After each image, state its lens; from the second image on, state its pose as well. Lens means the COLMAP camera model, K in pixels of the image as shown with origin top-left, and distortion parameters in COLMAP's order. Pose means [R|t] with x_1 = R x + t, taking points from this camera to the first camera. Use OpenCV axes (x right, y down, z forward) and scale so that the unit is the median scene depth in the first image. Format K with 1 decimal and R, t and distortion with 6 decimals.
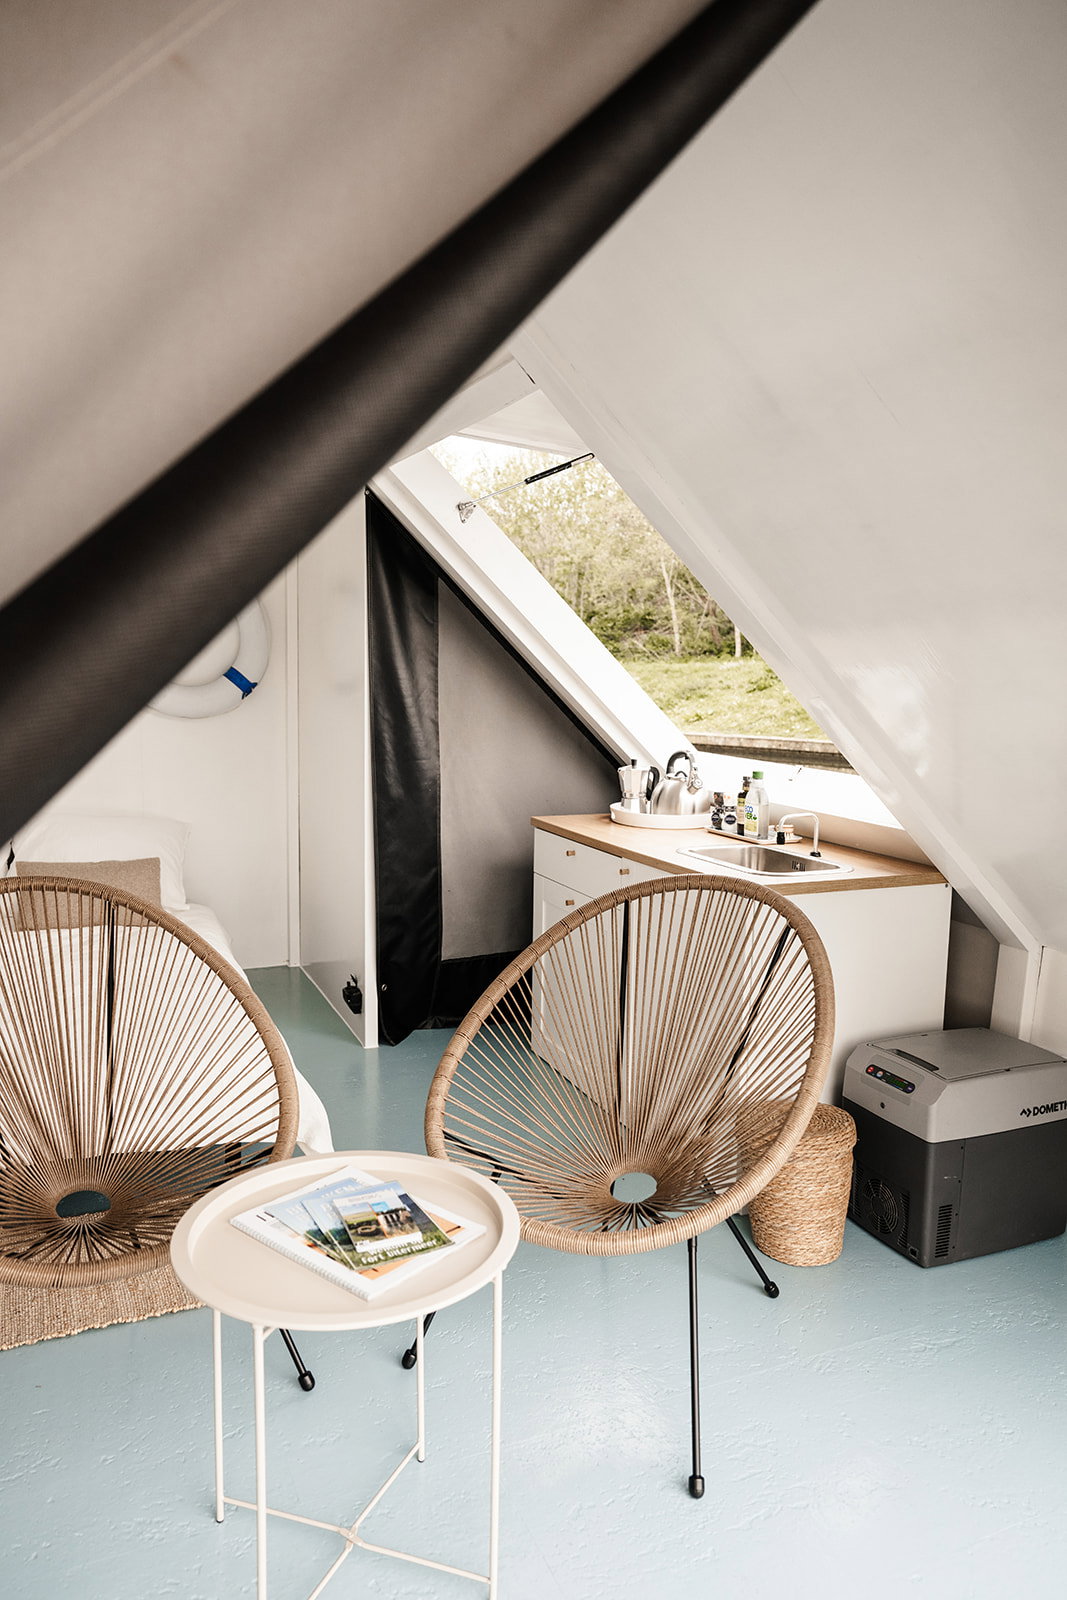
lens RADIAL K [[1084.3, 0, 536.1], [0, 1084.3, 796.5], [0, 0, 1]] dist [-0.006780, 0.009039]
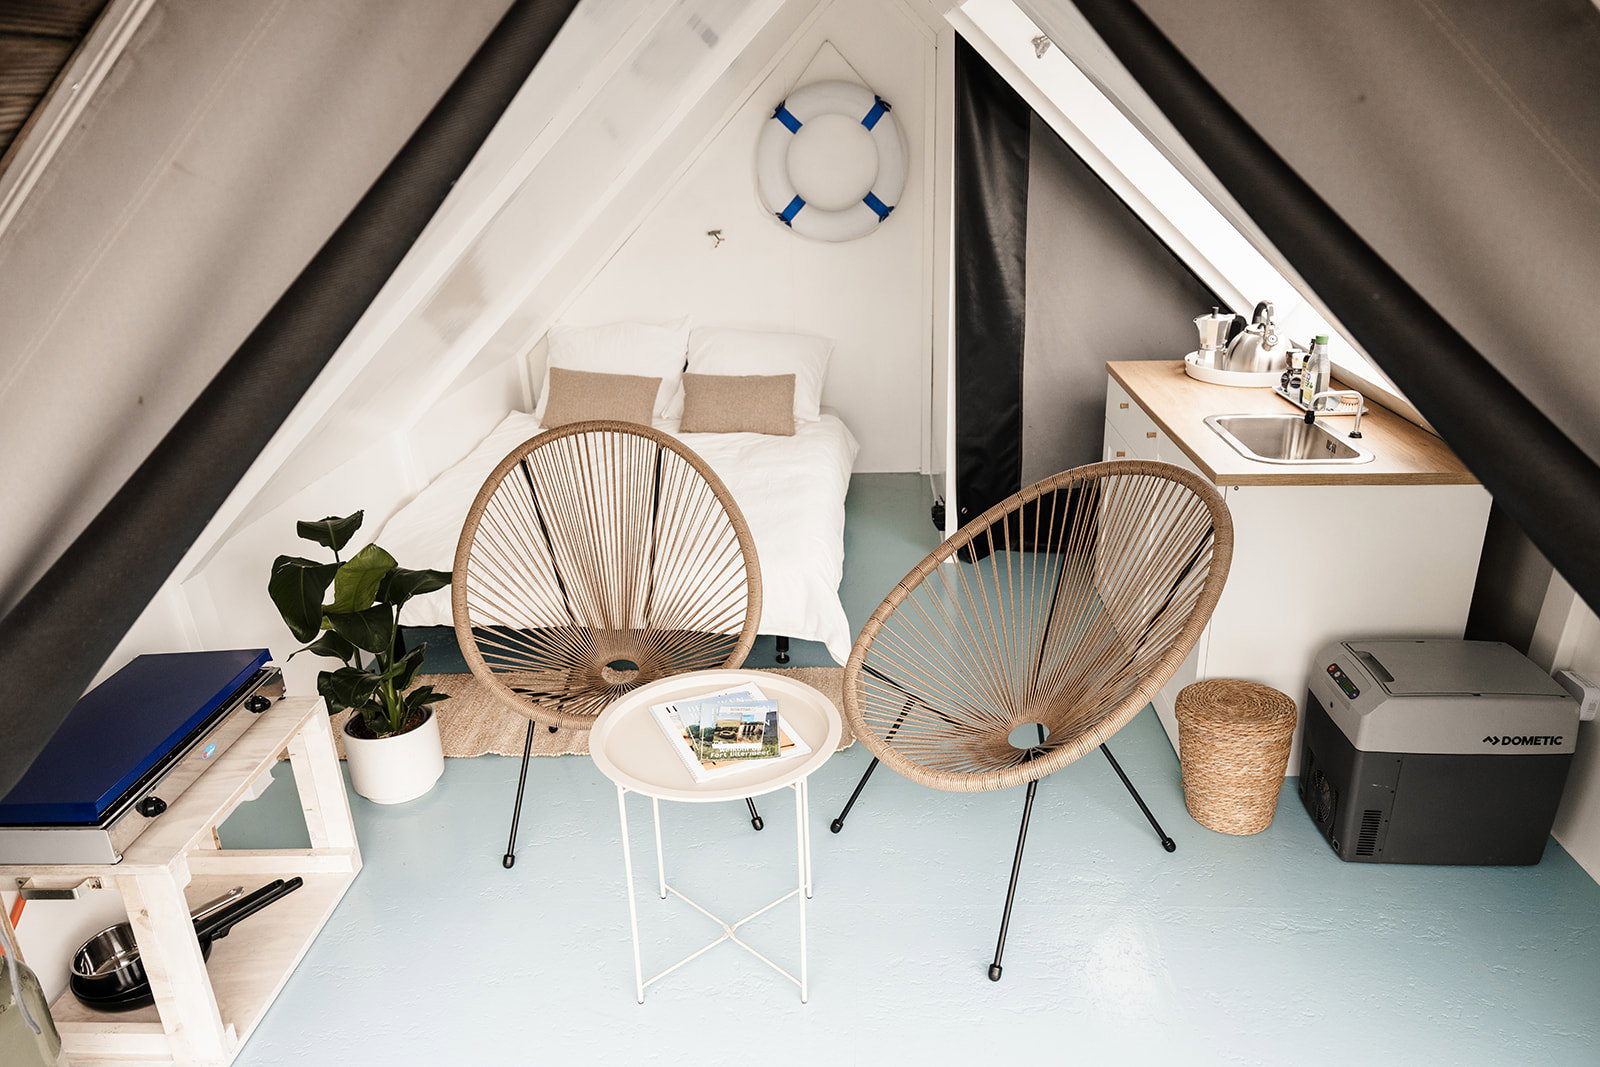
lens RADIAL K [[1084.3, 0, 792.4], [0, 1084.3, 542.9], [0, 0, 1]] dist [-0.006780, 0.009039]
pose [[0.897590, 0.120026, -0.424178, 0.253474], [-0.011578, 0.968307, 0.249493, -0.092220], [0.440680, -0.219031, 0.870532, -0.047907]]
